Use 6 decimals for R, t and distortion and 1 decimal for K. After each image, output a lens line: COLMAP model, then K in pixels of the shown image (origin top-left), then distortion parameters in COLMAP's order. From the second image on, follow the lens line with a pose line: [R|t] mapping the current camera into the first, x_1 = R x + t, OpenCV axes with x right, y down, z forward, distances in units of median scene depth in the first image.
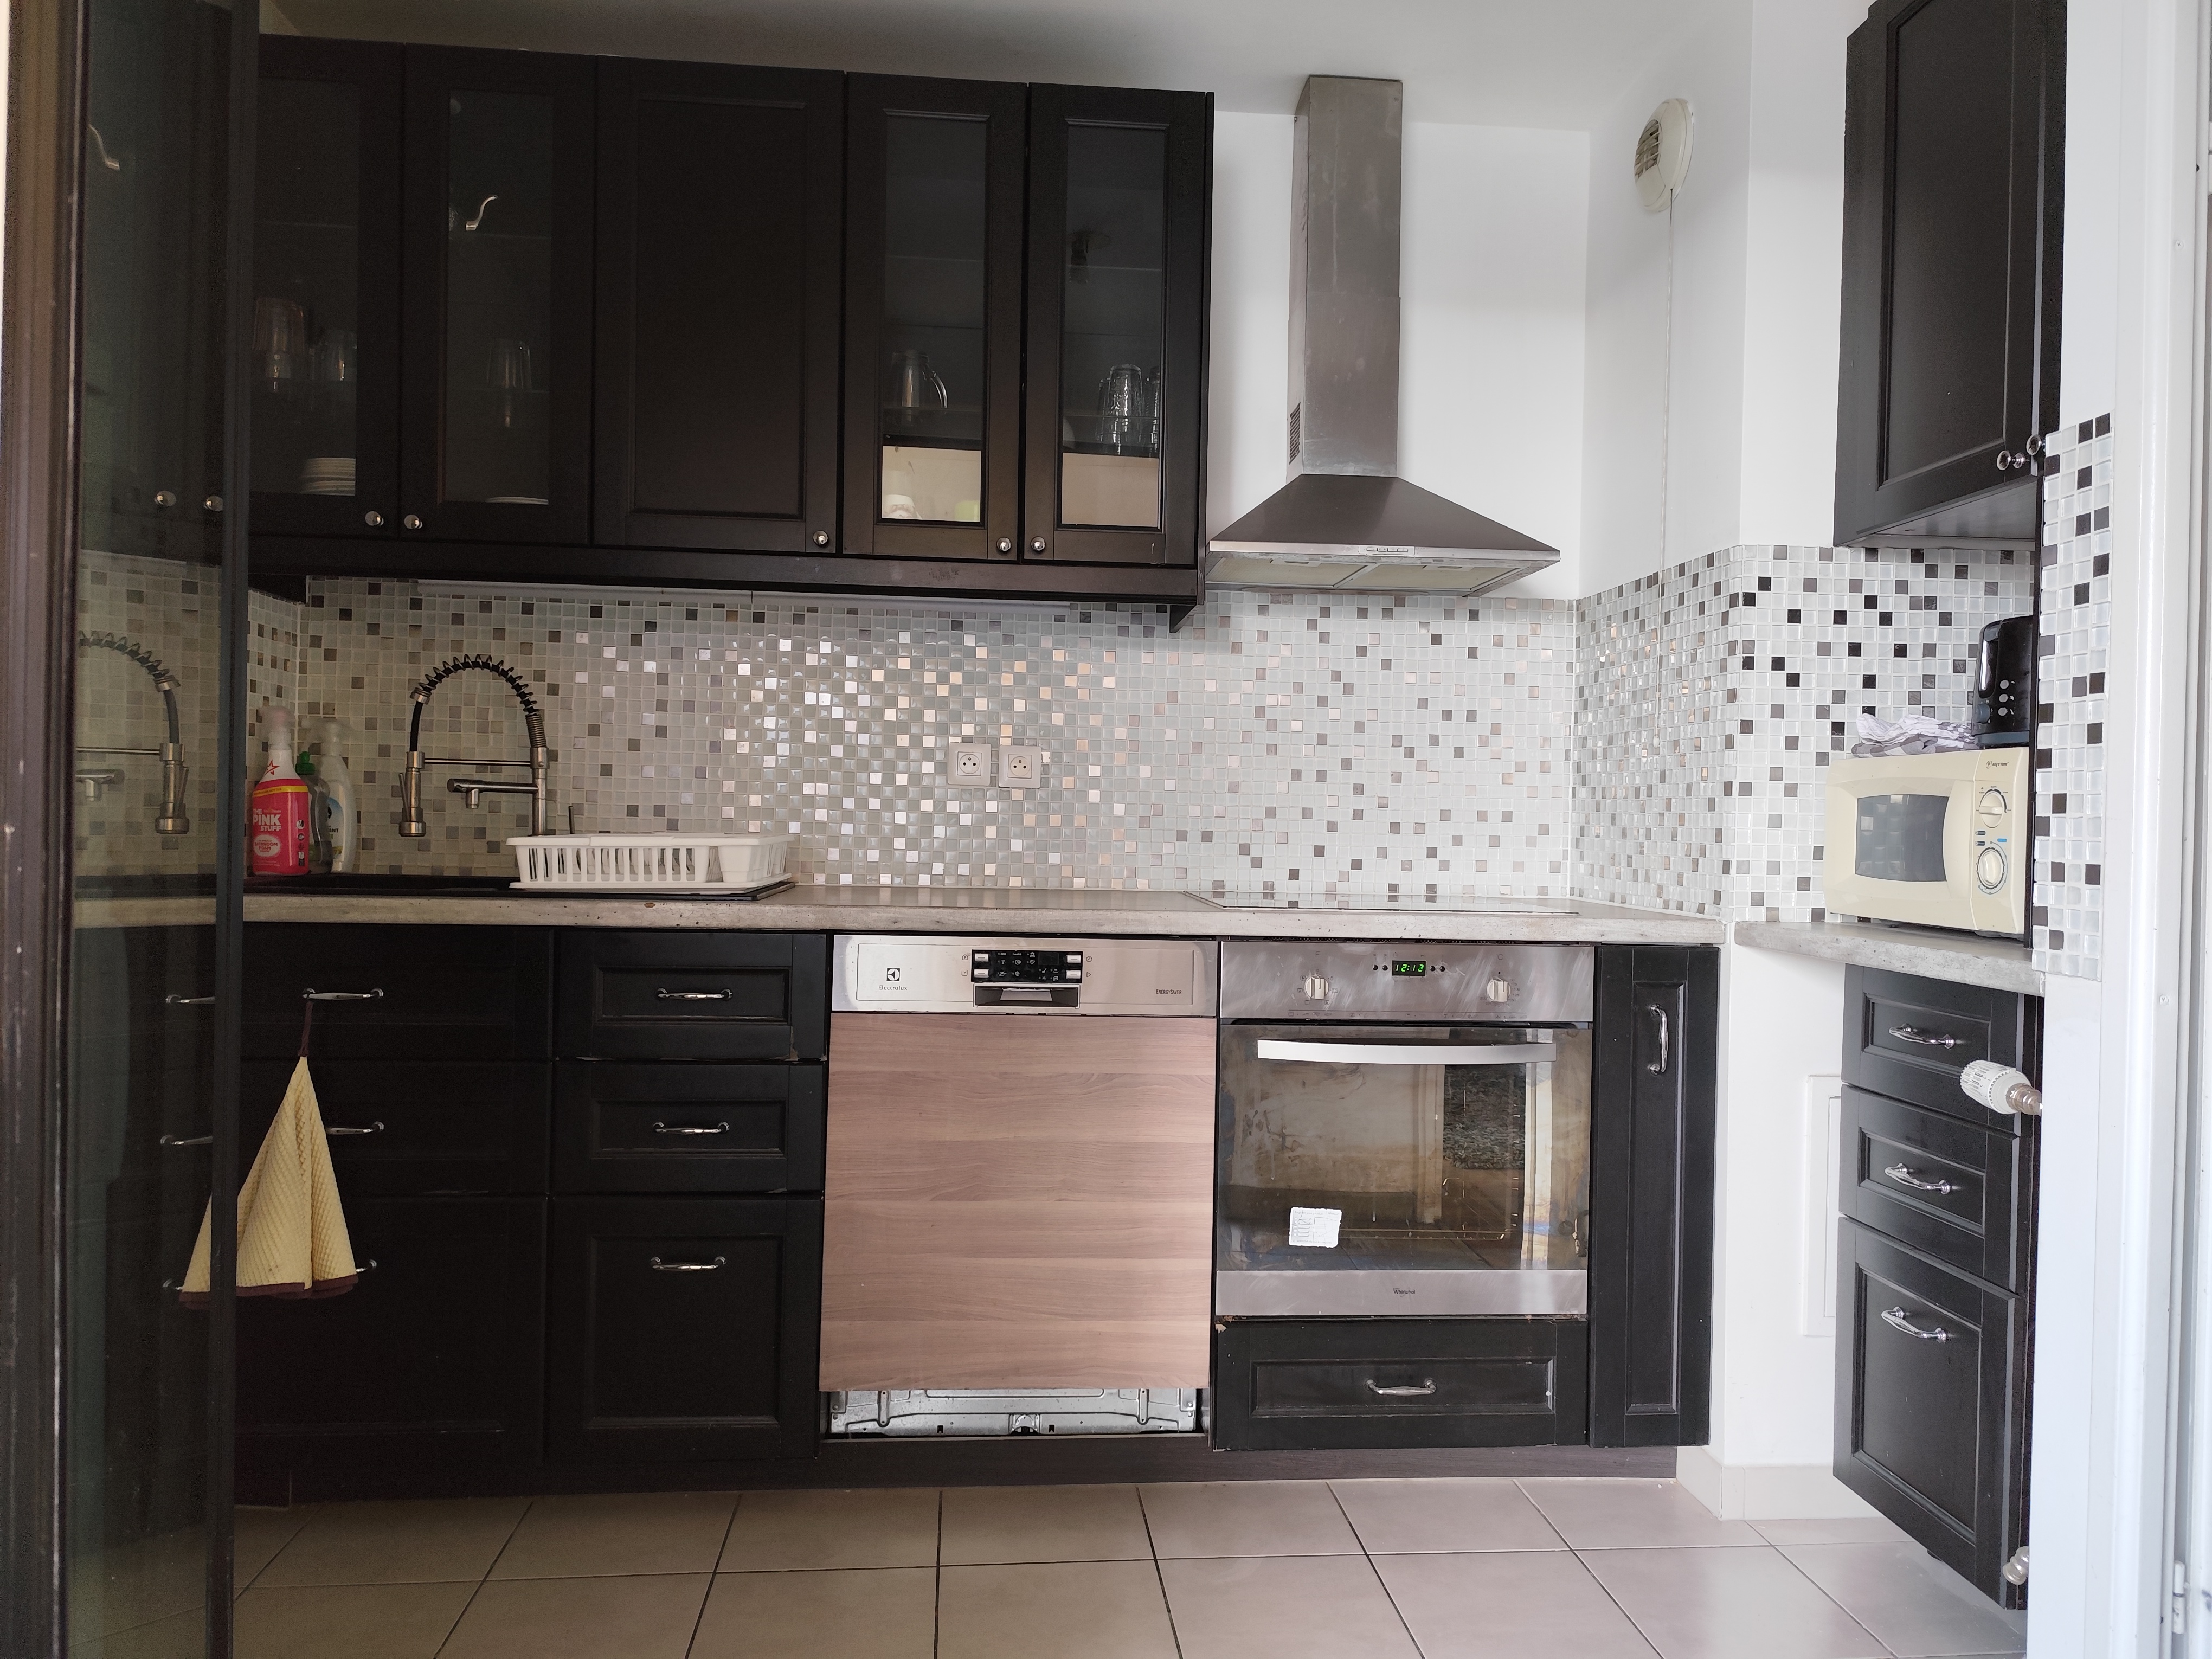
lens RADIAL K [[1491.7, 0, 1106.0], [0, 1491.7, 829.5], [0, 0, 1]] dist [0.035405, -0.067937]
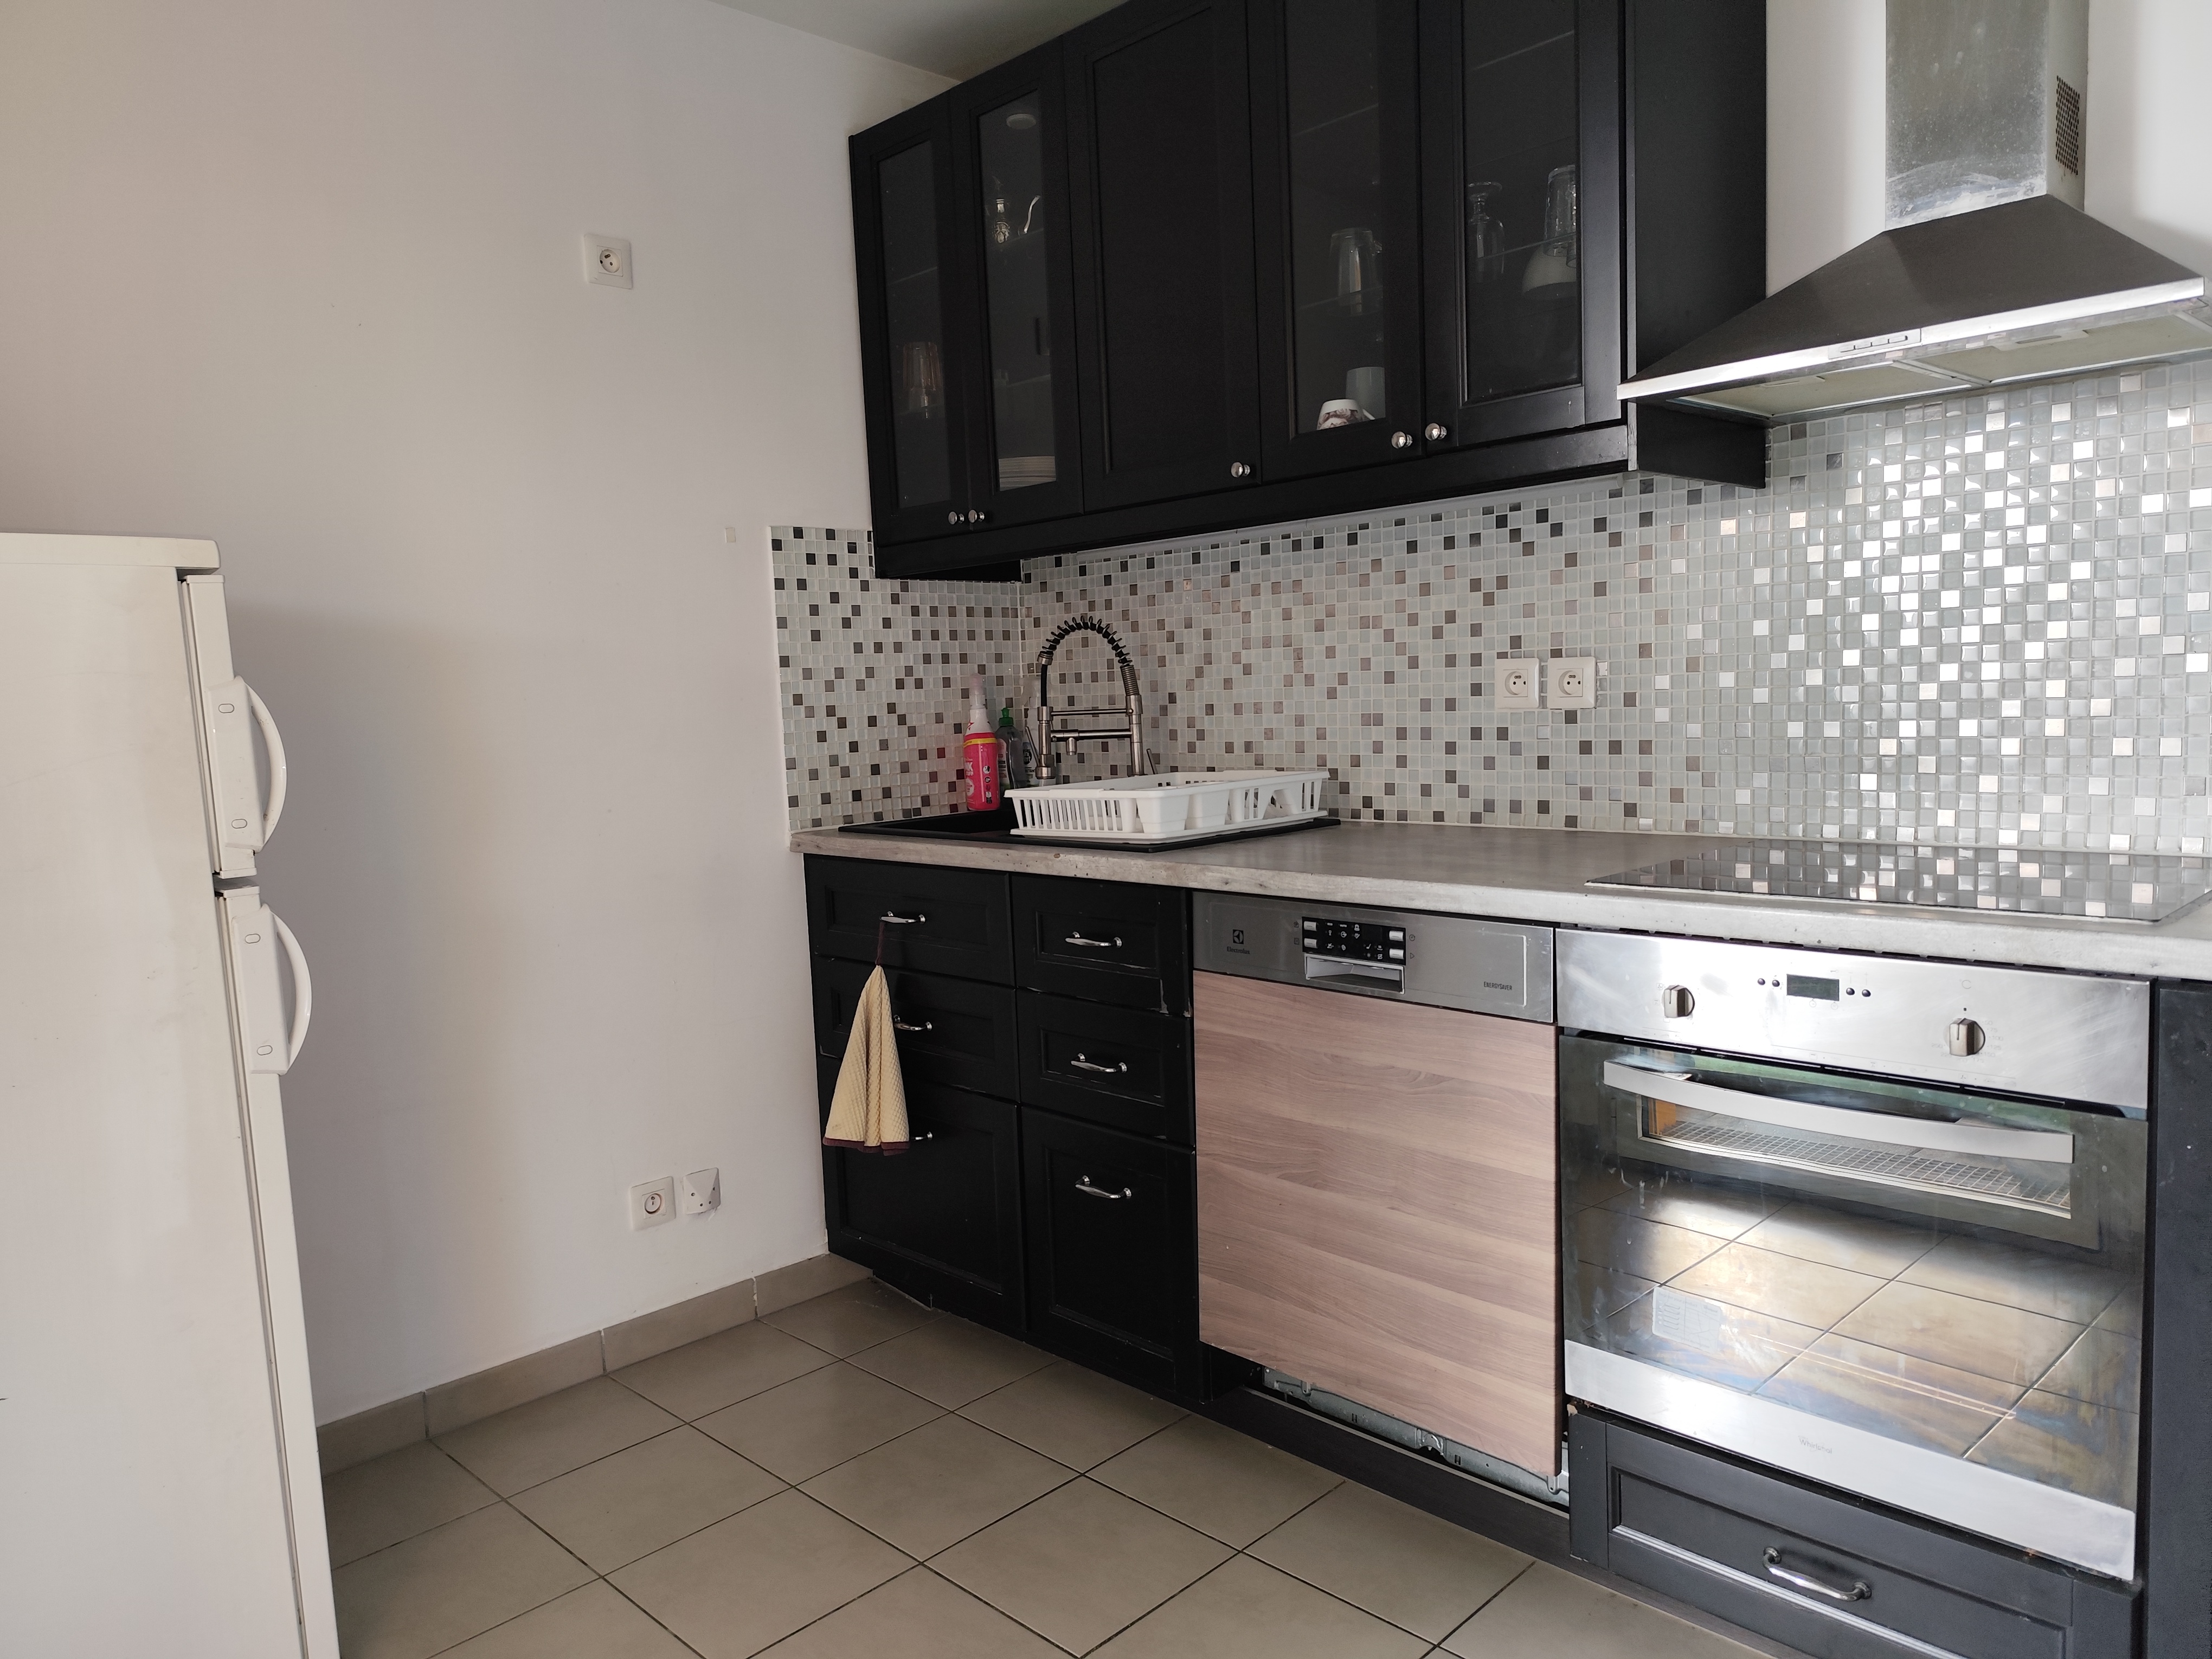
lens RADIAL K [[1491.7, 0, 1106.0], [0, 1491.7, 829.5], [0, 0, 1]] dist [0.035405, -0.067937]
pose [[0.627381, 0.026134, -0.778273, 0.534632], [0.051037, 0.995908, 0.074585, -0.045598], [0.777038, -0.086514, 0.623480, 0.342617]]
